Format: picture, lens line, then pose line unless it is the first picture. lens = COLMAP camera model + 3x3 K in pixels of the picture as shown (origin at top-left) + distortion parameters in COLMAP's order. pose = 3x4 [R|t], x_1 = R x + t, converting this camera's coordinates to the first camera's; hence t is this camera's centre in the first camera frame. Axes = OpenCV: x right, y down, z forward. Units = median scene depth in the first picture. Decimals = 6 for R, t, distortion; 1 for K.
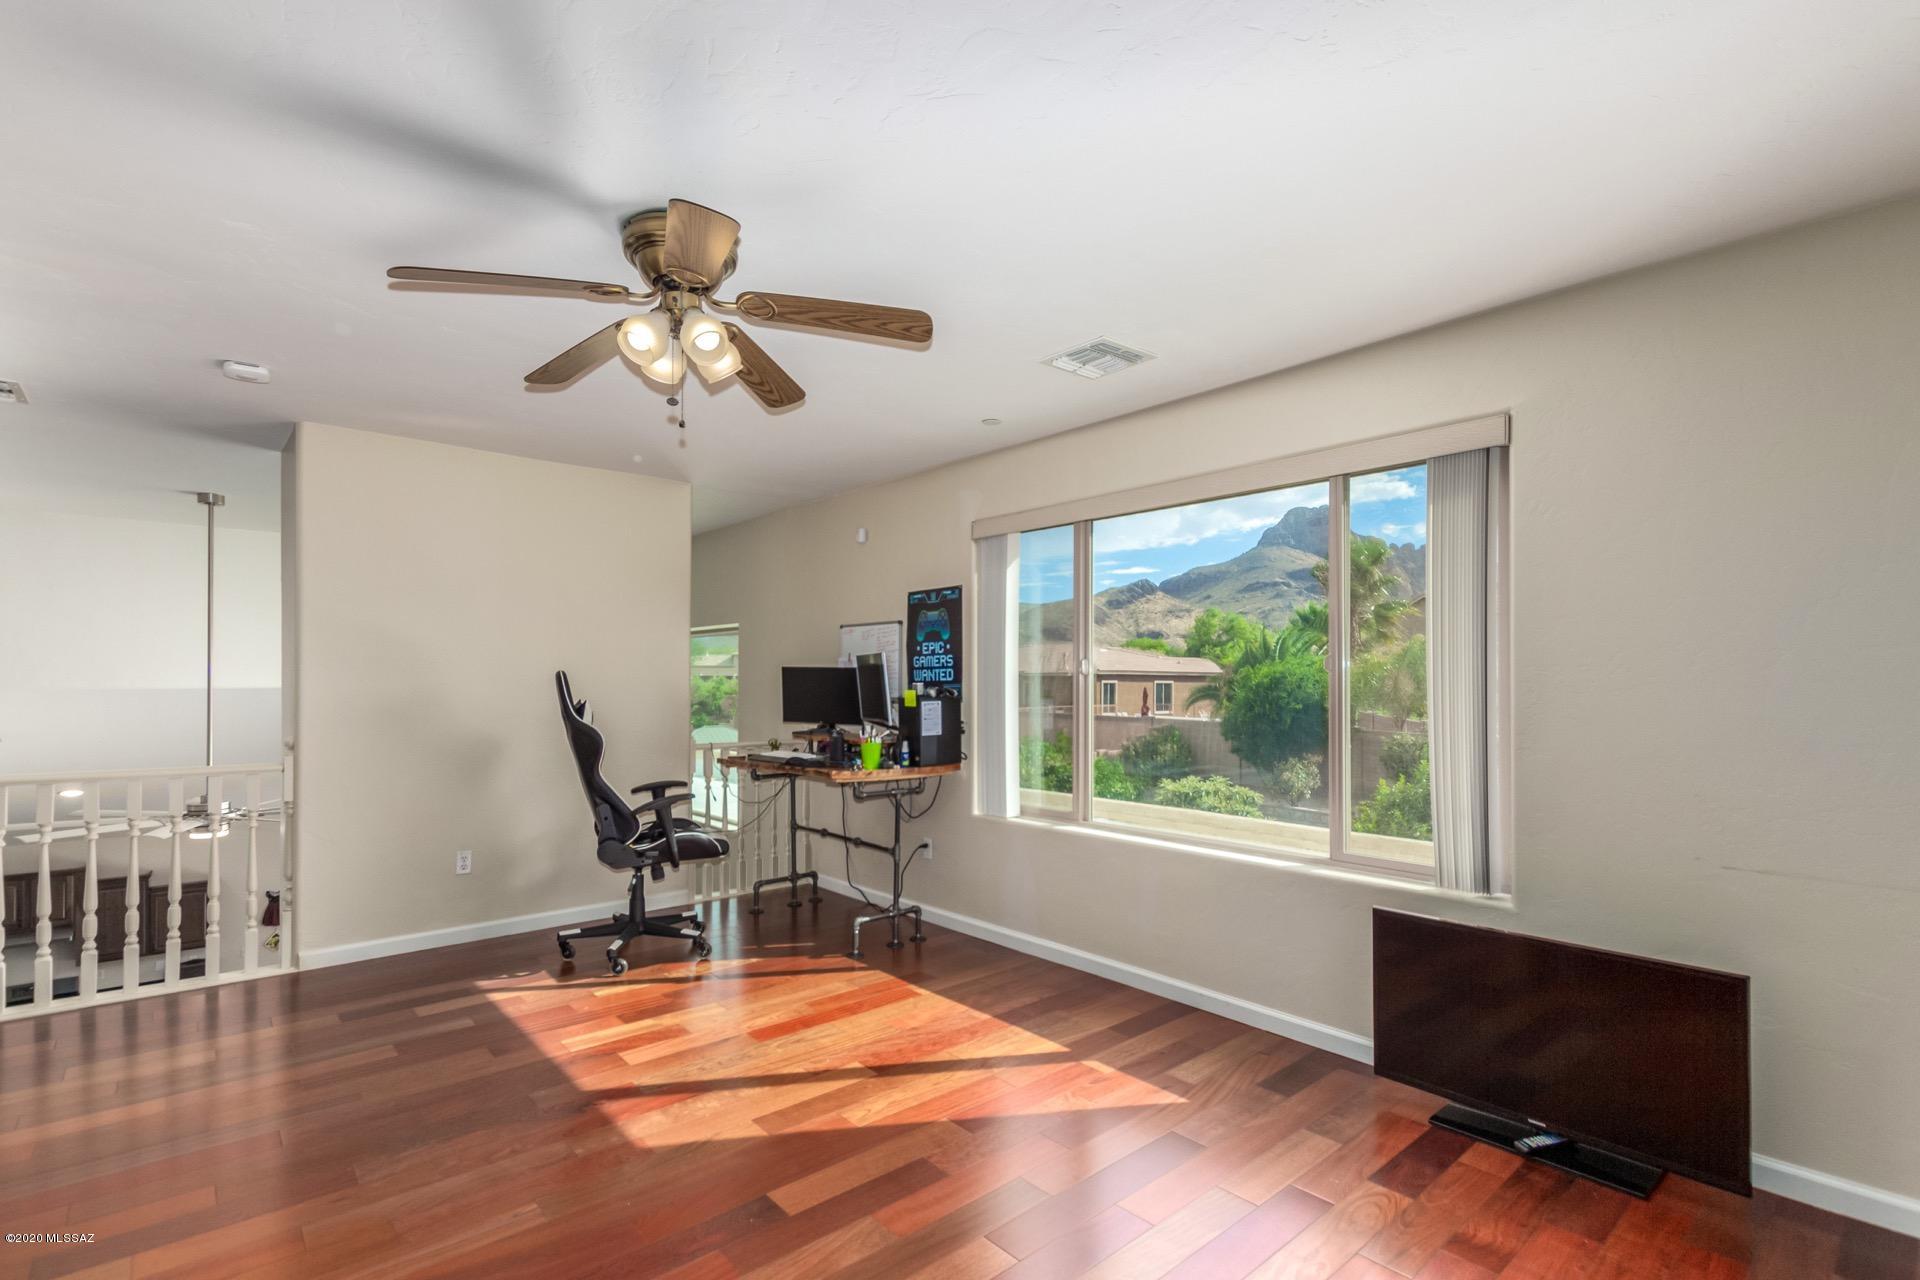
lens RADIAL K [[883.4, 0, 963.5], [0, 883.4, 694.9], [0, 0, 1]] dist [0.002128, 0.000091]
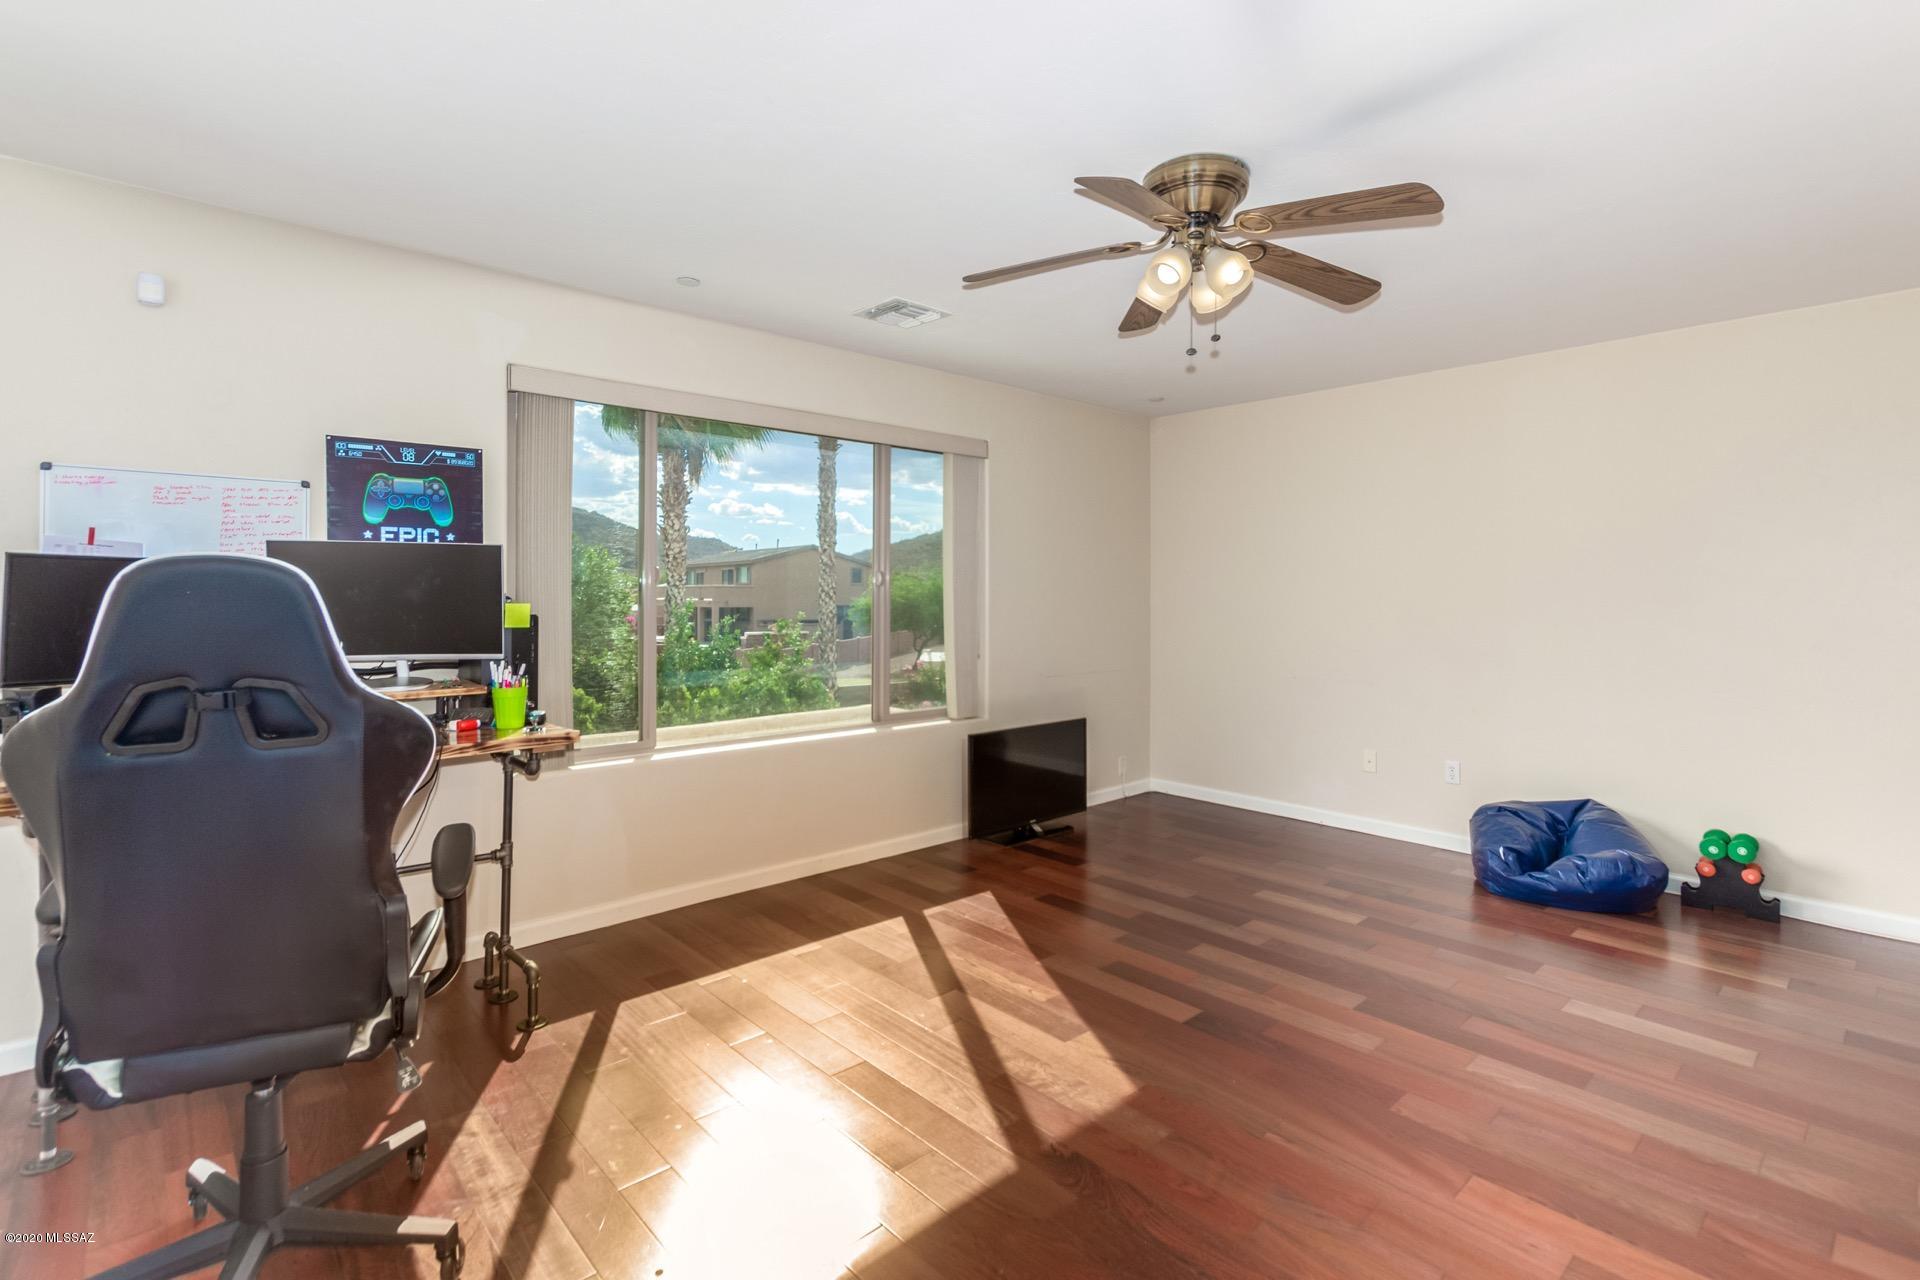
lens RADIAL K [[882.5, 0, 951.4], [0, 882.5, 629.0], [0, 0, 1]] dist [0.001205, 0.000201]
pose [[0.001229, -0.045721, 0.998954, -0.896102], [0.008614, 0.998918, 0.045708, -0.018221], [-0.999962, 0.008549, 0.001622, 0.836304]]
